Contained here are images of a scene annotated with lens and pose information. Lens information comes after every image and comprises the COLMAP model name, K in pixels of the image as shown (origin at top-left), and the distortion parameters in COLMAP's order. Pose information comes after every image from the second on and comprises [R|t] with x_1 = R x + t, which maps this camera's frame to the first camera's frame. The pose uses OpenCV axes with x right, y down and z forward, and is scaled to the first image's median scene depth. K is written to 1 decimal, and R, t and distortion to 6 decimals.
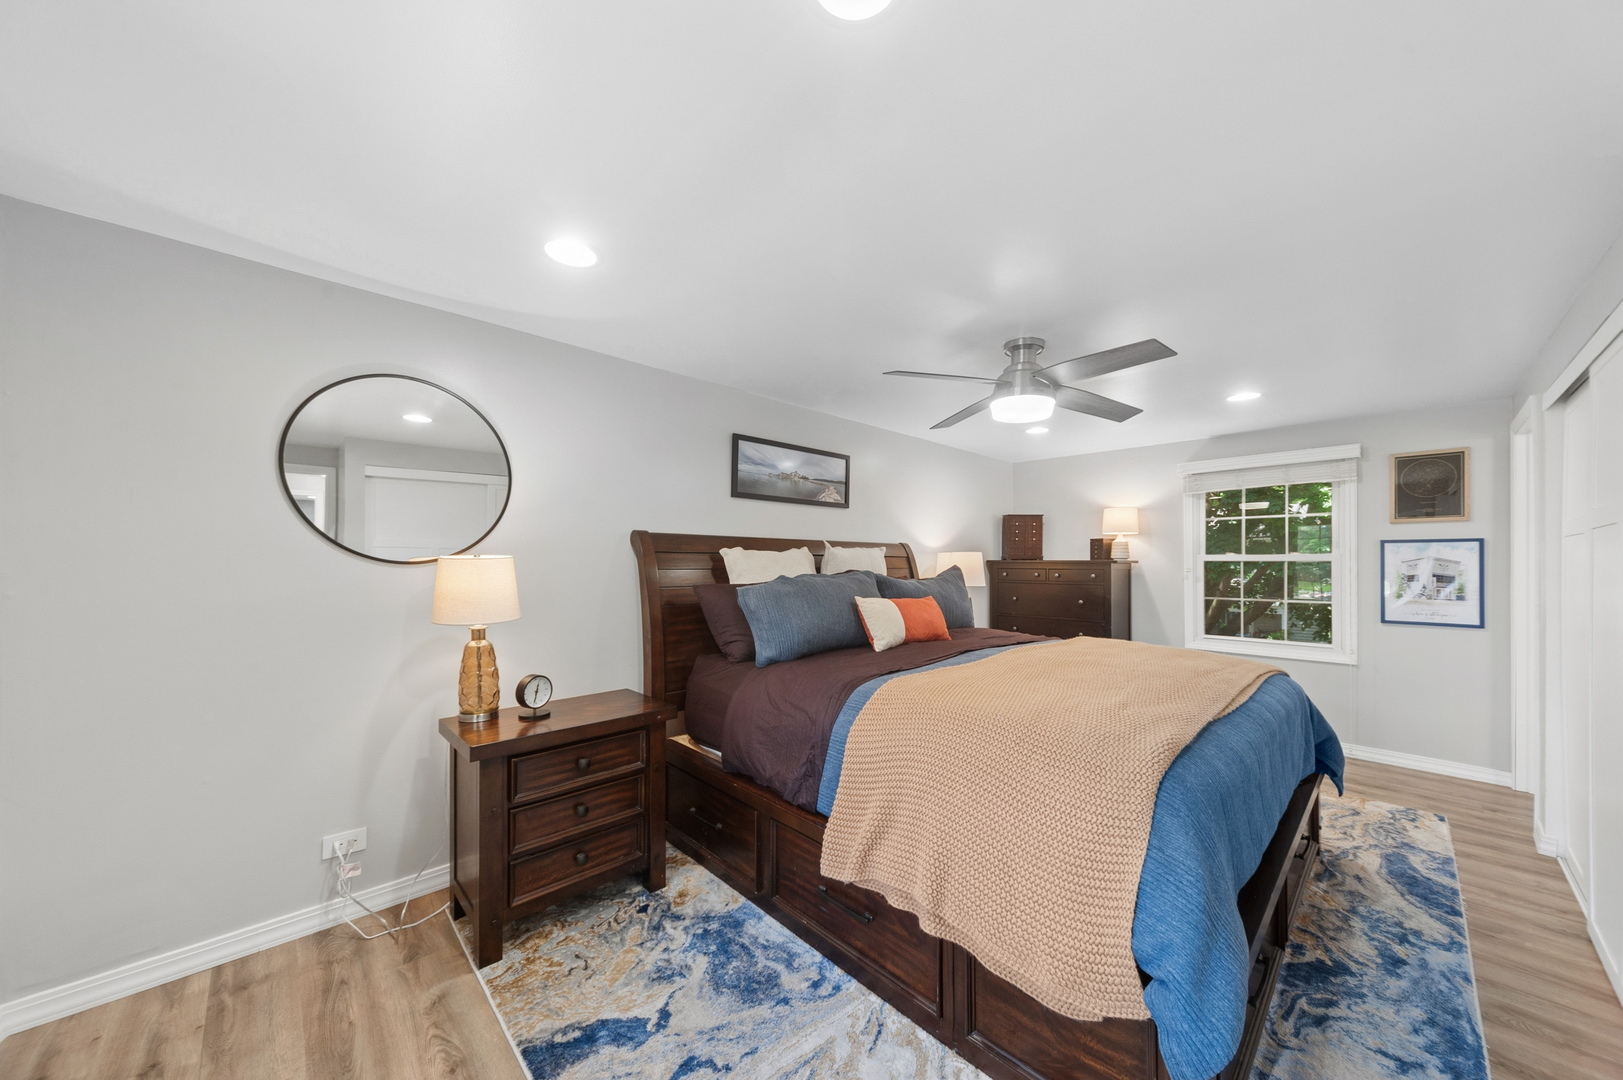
lens RADIAL K [[556.6, 0, 817.6], [0, 556.6, 556.5], [0, 0, 1]] dist [-0.001300, -0.000490]
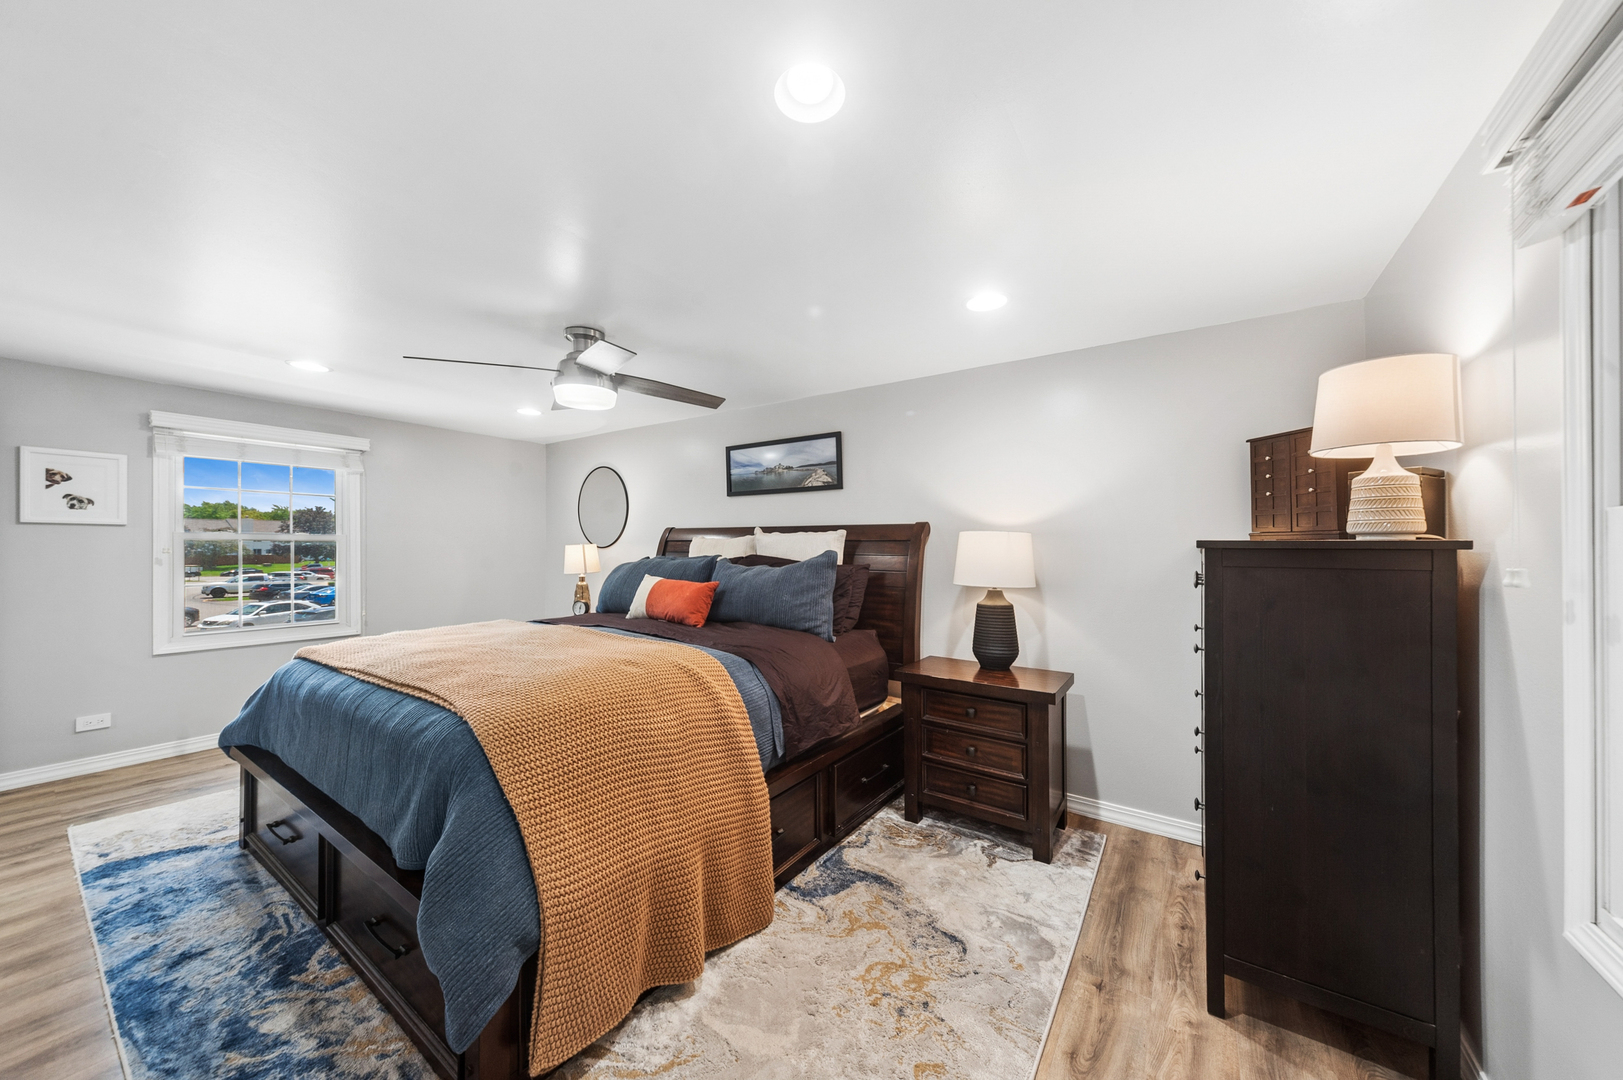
lens RADIAL K [[556.6, 0, 829.5], [0, 556.6, 546.7], [0, 0, 1]] dist [-0.001300, -0.000490]
pose [[0.223955, -0.006848, -0.974575, 1.102133], [0.003849, 0.999974, -0.006142, 0.016569], [0.974592, -0.002375, 0.223976, 0.906177]]
